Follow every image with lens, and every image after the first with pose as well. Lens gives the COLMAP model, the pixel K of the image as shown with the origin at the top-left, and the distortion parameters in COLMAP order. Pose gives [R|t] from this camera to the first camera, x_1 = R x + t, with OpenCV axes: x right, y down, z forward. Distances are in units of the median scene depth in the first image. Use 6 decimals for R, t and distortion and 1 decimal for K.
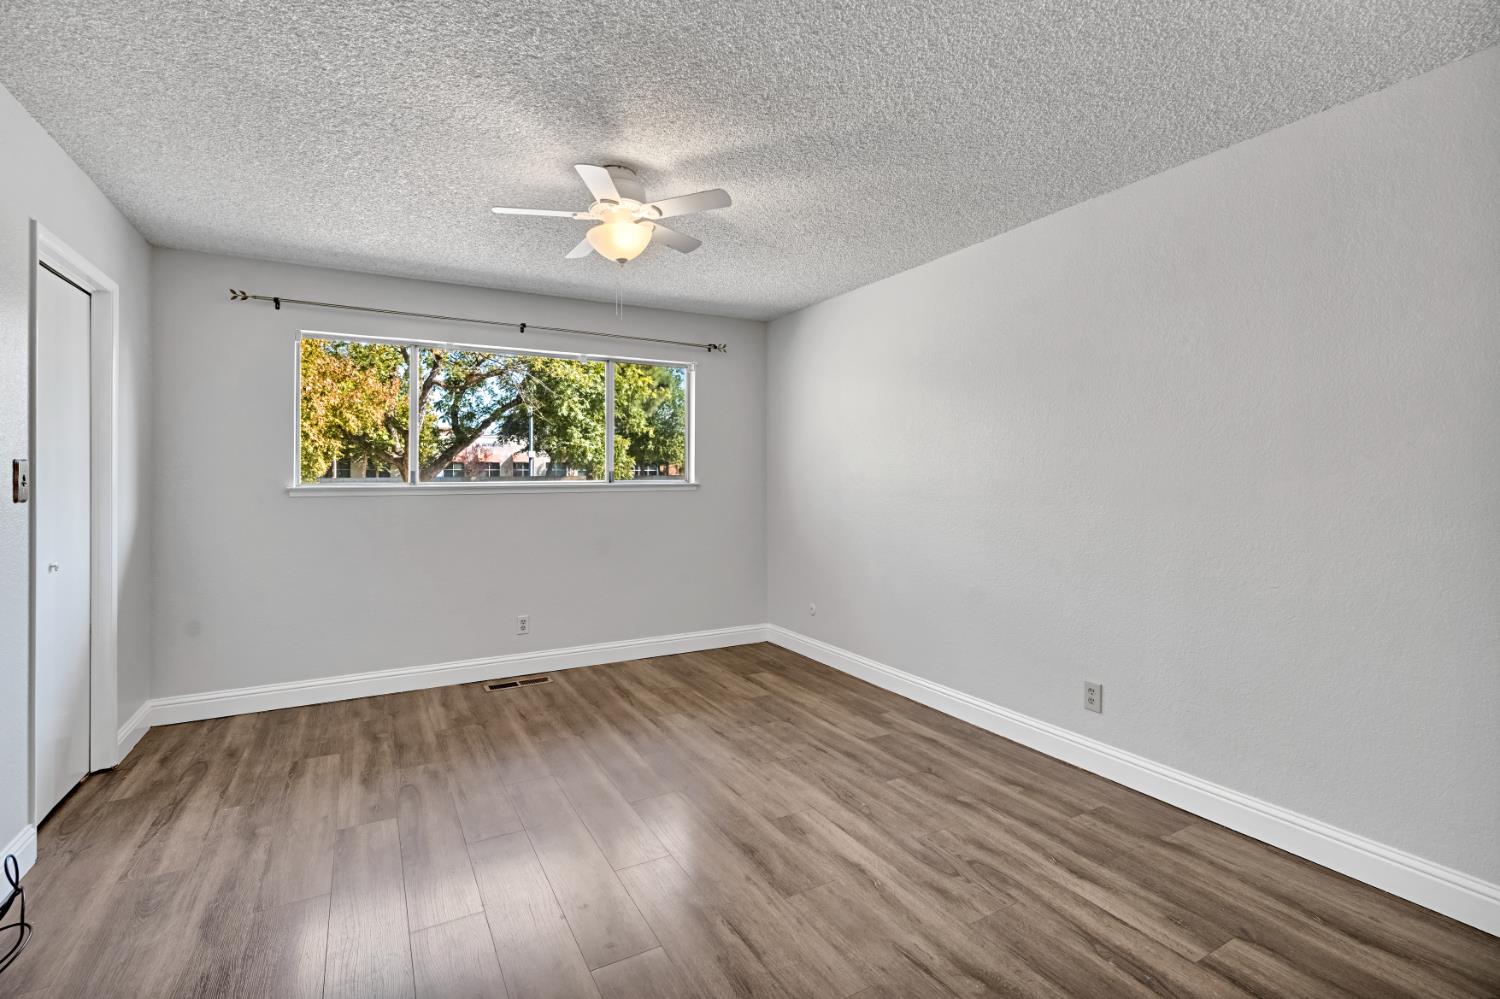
lens RADIAL K [[683.2, 0, 742.0], [0, 683.2, 474.8], [0, 0, 1]] dist [-0.005442, -0.000049]
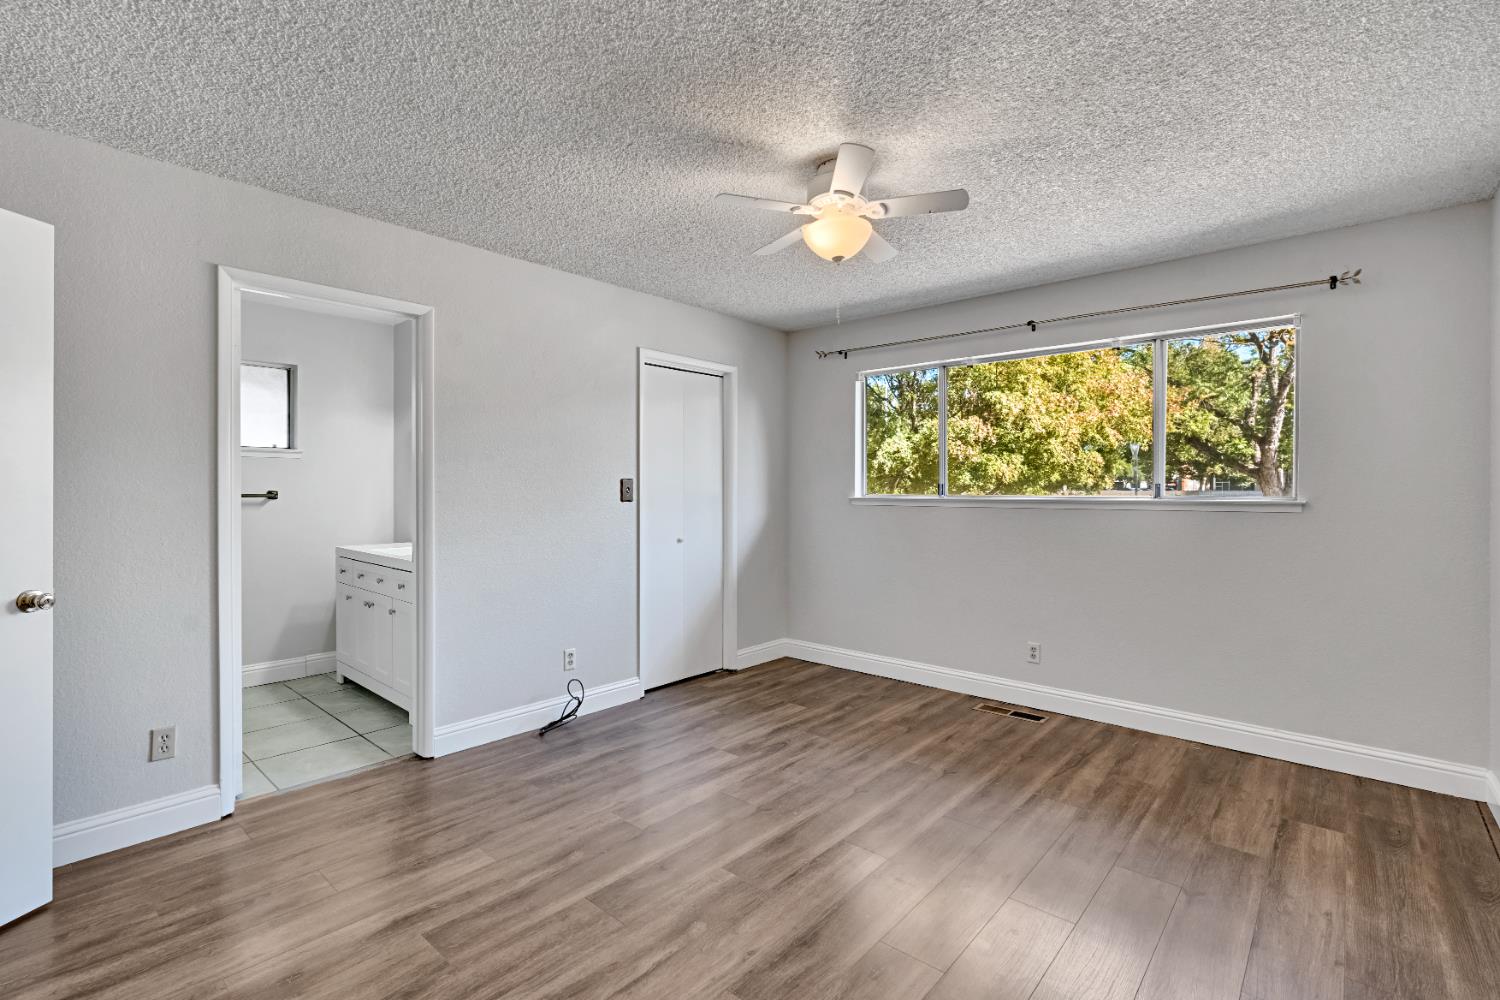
lens RADIAL K [[672.0, 0, 752.7], [0, 672.0, 493.4], [0, 0, 1]] dist [-0.003690, 0.000441]
pose [[0.342481, 0.009458, -0.939477, 0.507817], [-0.000998, 0.999952, 0.009703, -0.000714], [0.939524, -0.002385, 0.342474, 0.447084]]
